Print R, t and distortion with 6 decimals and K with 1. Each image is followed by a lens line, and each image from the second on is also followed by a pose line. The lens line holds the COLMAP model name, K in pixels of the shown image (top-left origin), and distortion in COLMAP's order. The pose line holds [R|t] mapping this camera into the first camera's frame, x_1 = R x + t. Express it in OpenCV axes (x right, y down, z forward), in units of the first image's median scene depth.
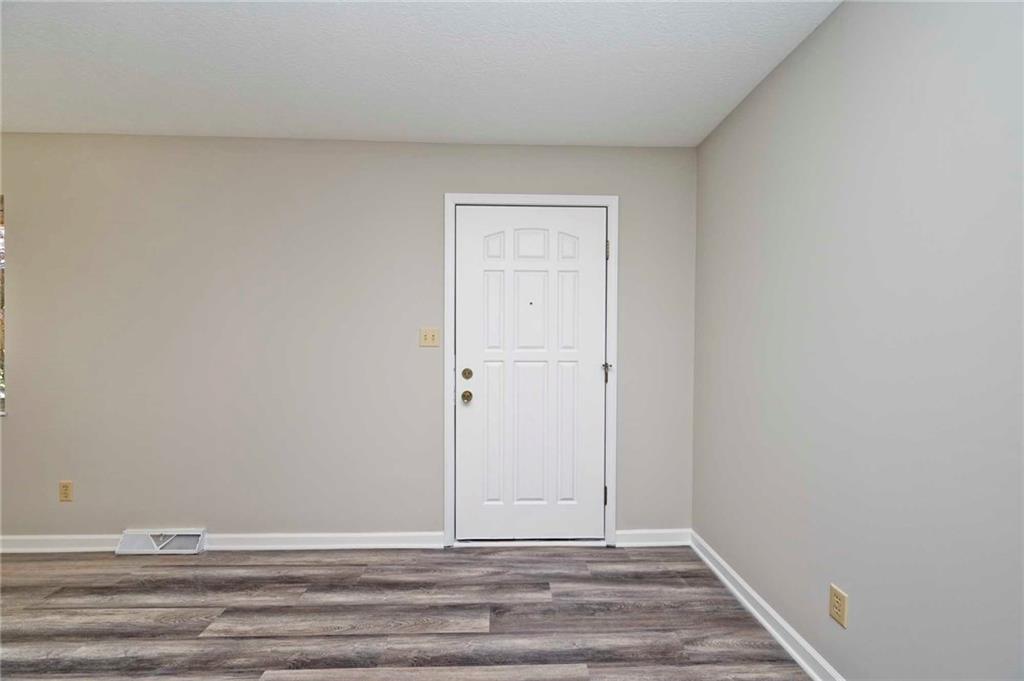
lens RADIAL K [[401.4, 0, 512.4], [0, 401.4, 346.2], [0, 0, 1]] dist [-0.002575, 0.000957]
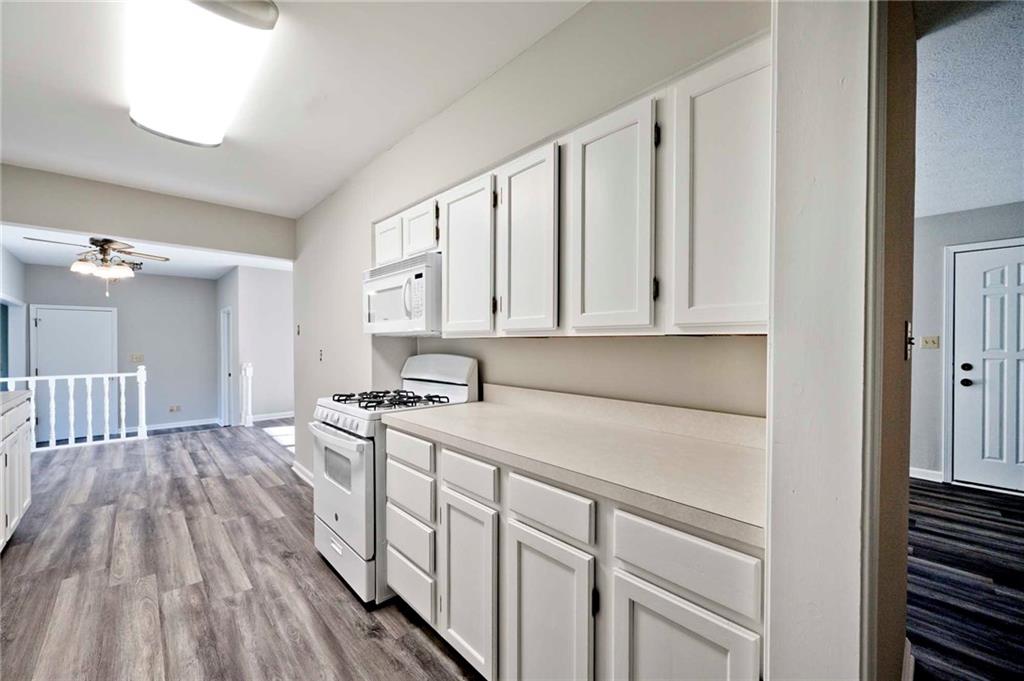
lens RADIAL K [[401.4, 0, 512.7], [0, 401.4, 346.1], [0, 0, 1]] dist [-0.002575, 0.000957]
pose [[0.662039, 0.001602, -0.749468, -0.126948], [-0.006668, 0.999971, -0.003752, 0.010461], [0.749440, 0.007481, 0.662030, -1.345243]]
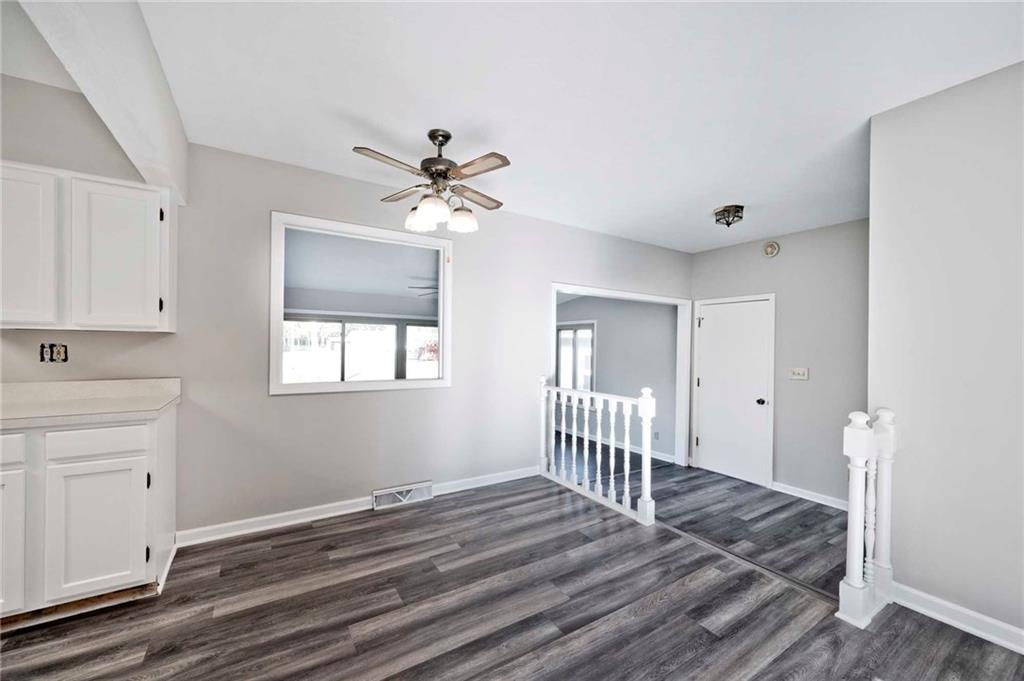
lens RADIAL K [[401.4, 0, 507.6], [0, 401.4, 346.2], [0, 0, 1]] dist [-0.002575, 0.000957]
pose [[-0.863950, -0.013529, -0.503396, -2.345871], [-0.020086, 0.999769, 0.007604, -0.001718], [0.503177, 0.016681, -0.864022, -0.521954]]
